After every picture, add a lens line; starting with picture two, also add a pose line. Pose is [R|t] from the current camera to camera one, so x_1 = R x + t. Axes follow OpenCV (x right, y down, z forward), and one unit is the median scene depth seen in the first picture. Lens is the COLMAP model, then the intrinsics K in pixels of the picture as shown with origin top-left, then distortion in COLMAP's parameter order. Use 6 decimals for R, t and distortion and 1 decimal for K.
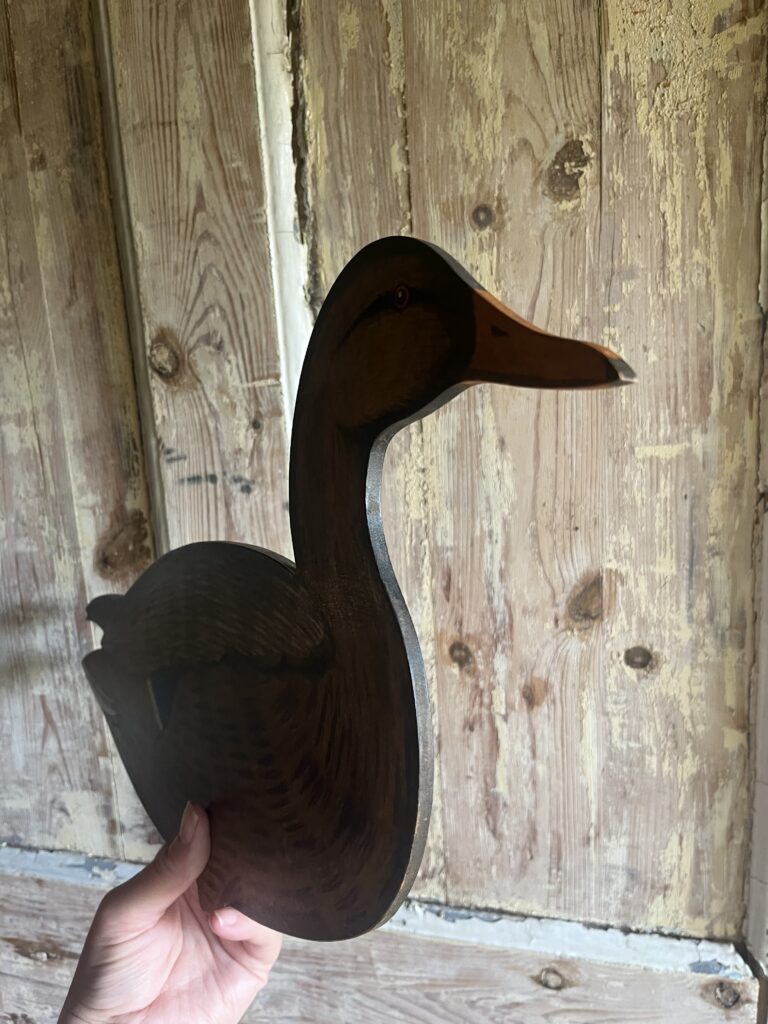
lens RADIAL K [[784.0, 0, 382.6], [0, 784.0, 514.8], [0, 0, 1]] dist [0.050249, -0.094085]
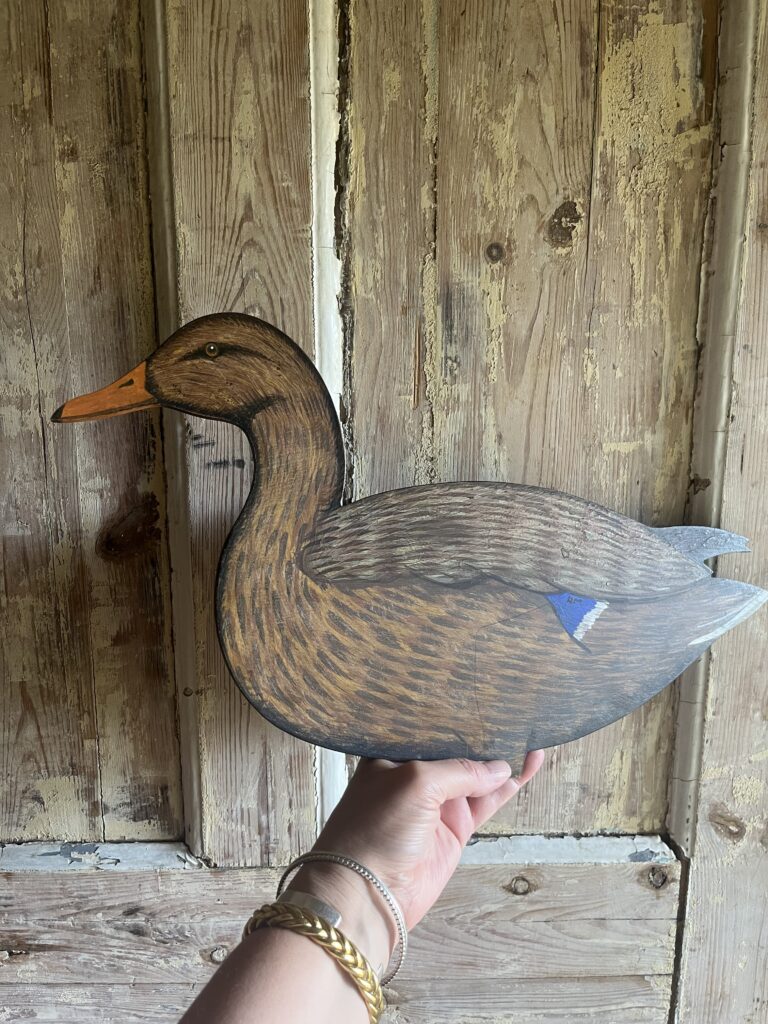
lens RADIAL K [[784.0, 0, 385.3], [0, 784.0, 513.4], [0, 0, 1]] dist [0.050249, -0.094085]
pose [[0.955566, 0.002744, 0.294765, -0.365104], [0.003114, 0.999807, -0.019403, 0.047908], [-0.294762, 0.019458, 0.955373, -0.107219]]
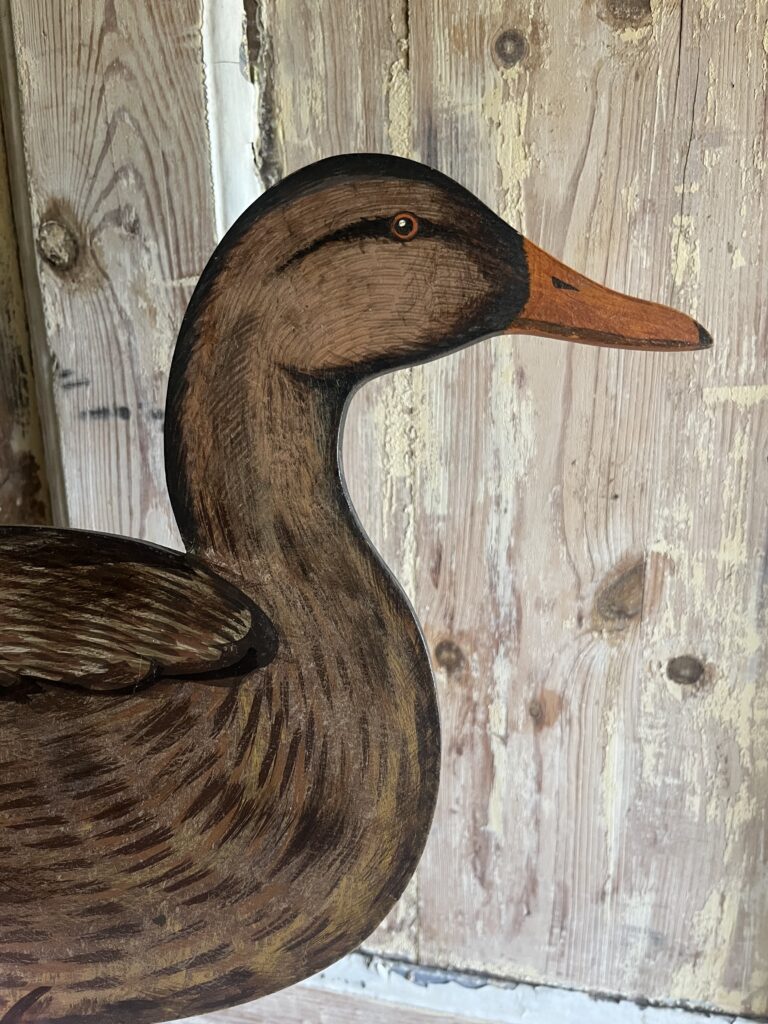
lens RADIAL K [[784.0, 0, 383.5], [0, 784.0, 511.9], [0, 0, 1]] dist [0.050249, -0.094085]
pose [[0.998443, 0.031622, 0.045957, -0.004437], [-0.033799, 0.998304, 0.047390, 0.003775], [-0.044380, -0.048870, 0.997819, 0.261112]]
